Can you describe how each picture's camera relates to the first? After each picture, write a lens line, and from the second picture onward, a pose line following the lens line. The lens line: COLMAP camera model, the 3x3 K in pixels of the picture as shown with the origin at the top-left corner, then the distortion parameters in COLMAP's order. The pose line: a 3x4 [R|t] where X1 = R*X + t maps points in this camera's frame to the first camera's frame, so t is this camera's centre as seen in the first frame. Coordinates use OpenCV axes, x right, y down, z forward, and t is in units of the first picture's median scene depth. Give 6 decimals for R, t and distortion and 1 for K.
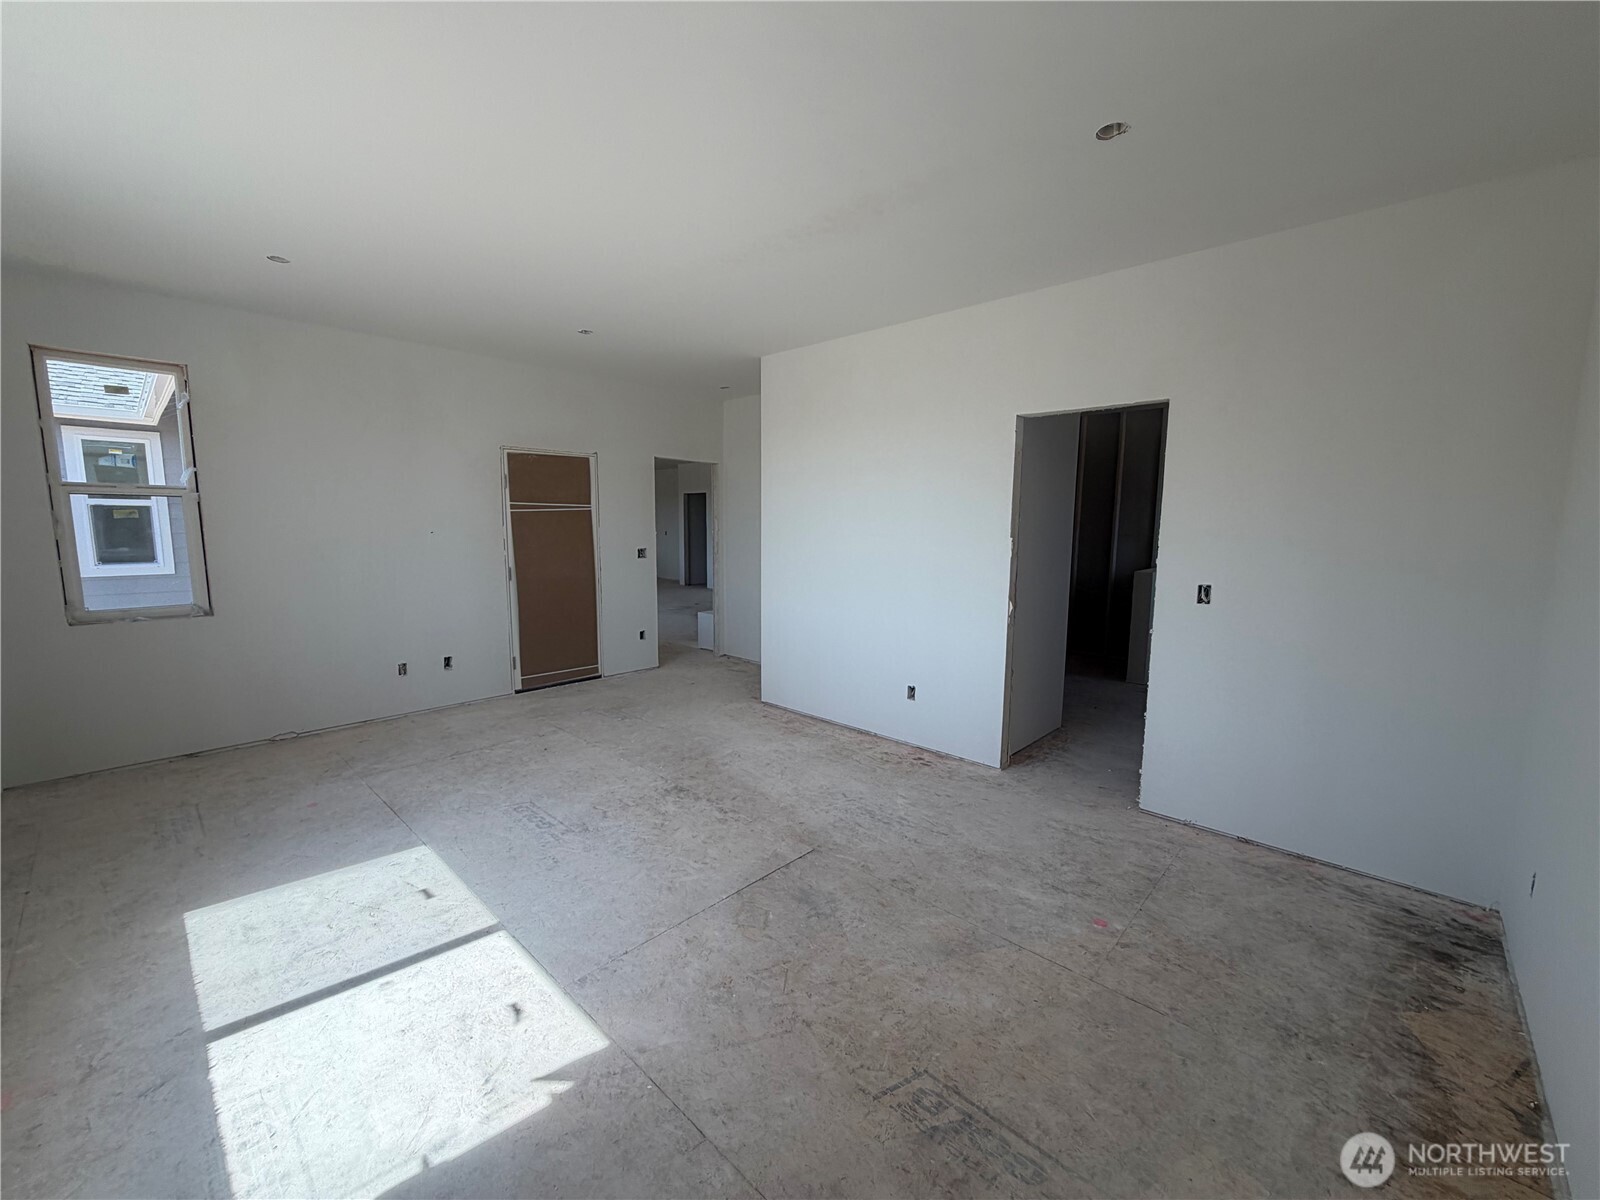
lens RADIAL K [[639.2, 0, 798.6], [0, 639.2, 601.8], [0, 0, 1]] dist [0.000561, -0.000085]
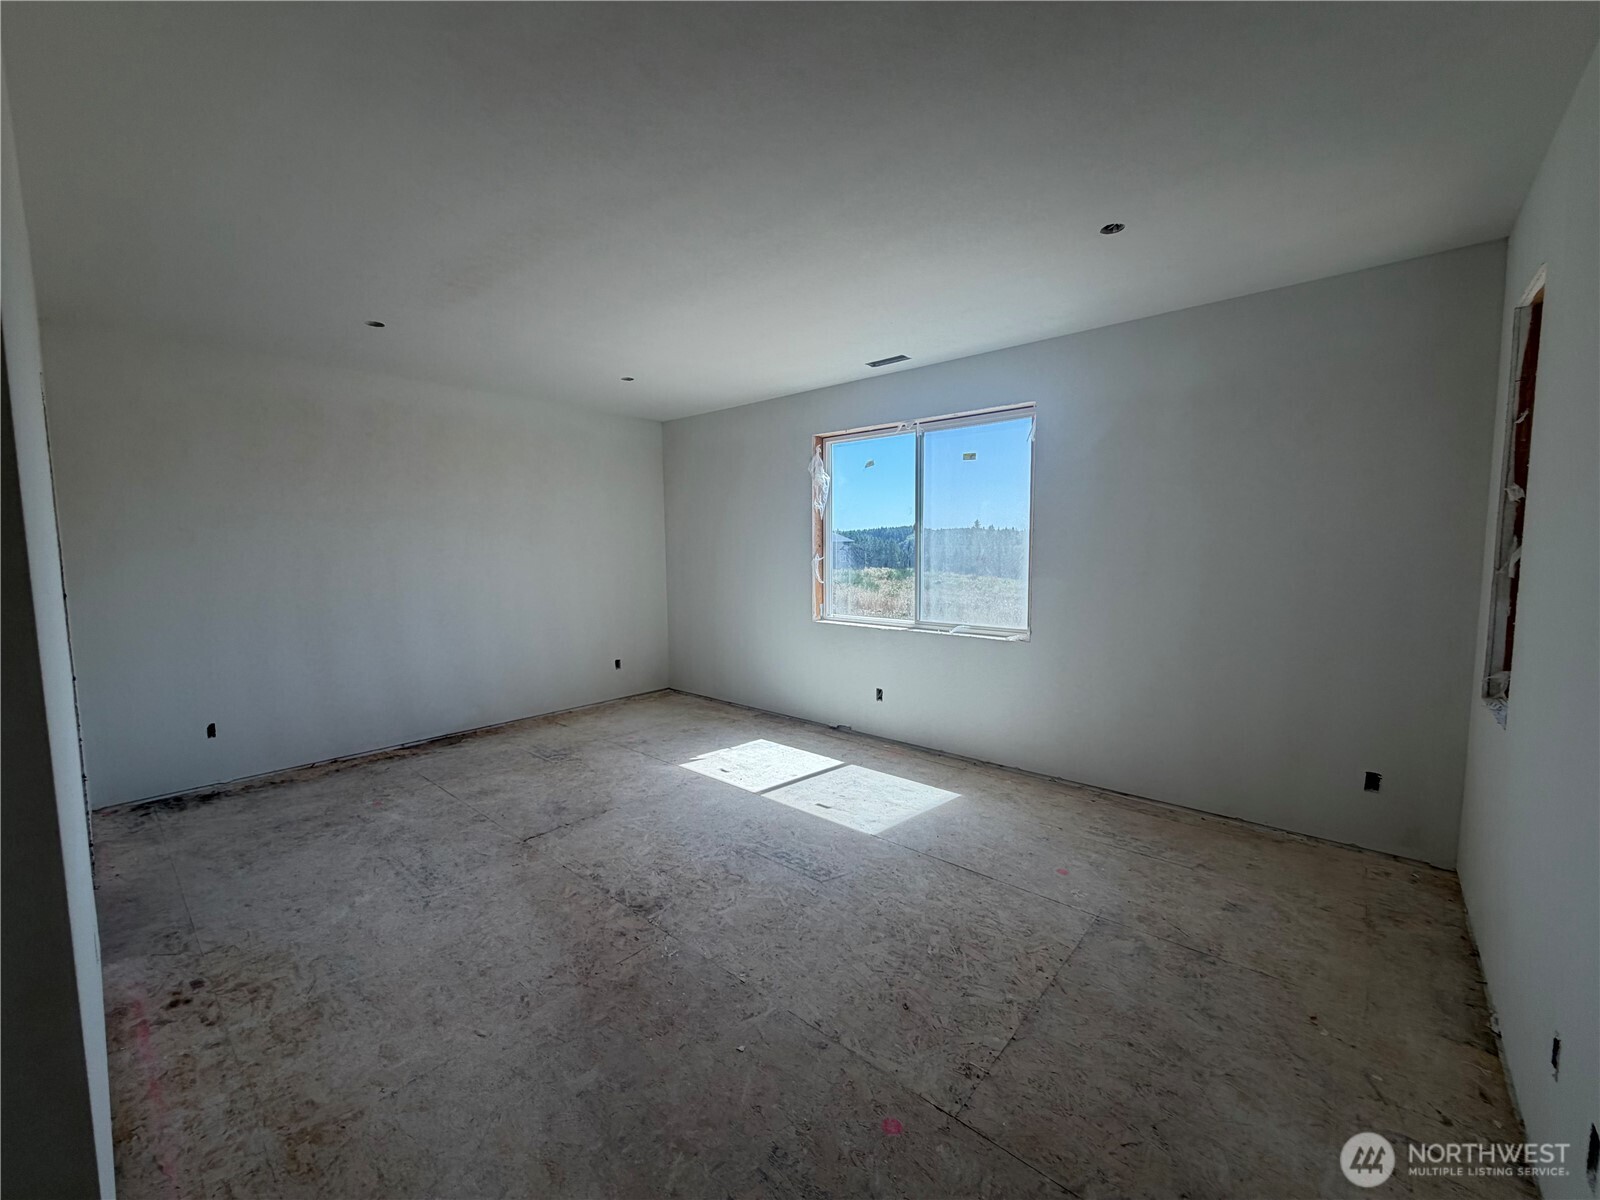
lens RADIAL K [[639.2, 0, 798.6], [0, 639.2, 601.8], [0, 0, 1]] dist [0.000561, -0.000085]
pose [[-0.999578, 0.001628, -0.028999, -0.405382], [-0.004580, 0.977106, 0.212703, -0.251452], [0.028681, 0.212746, -0.976686, 1.932049]]
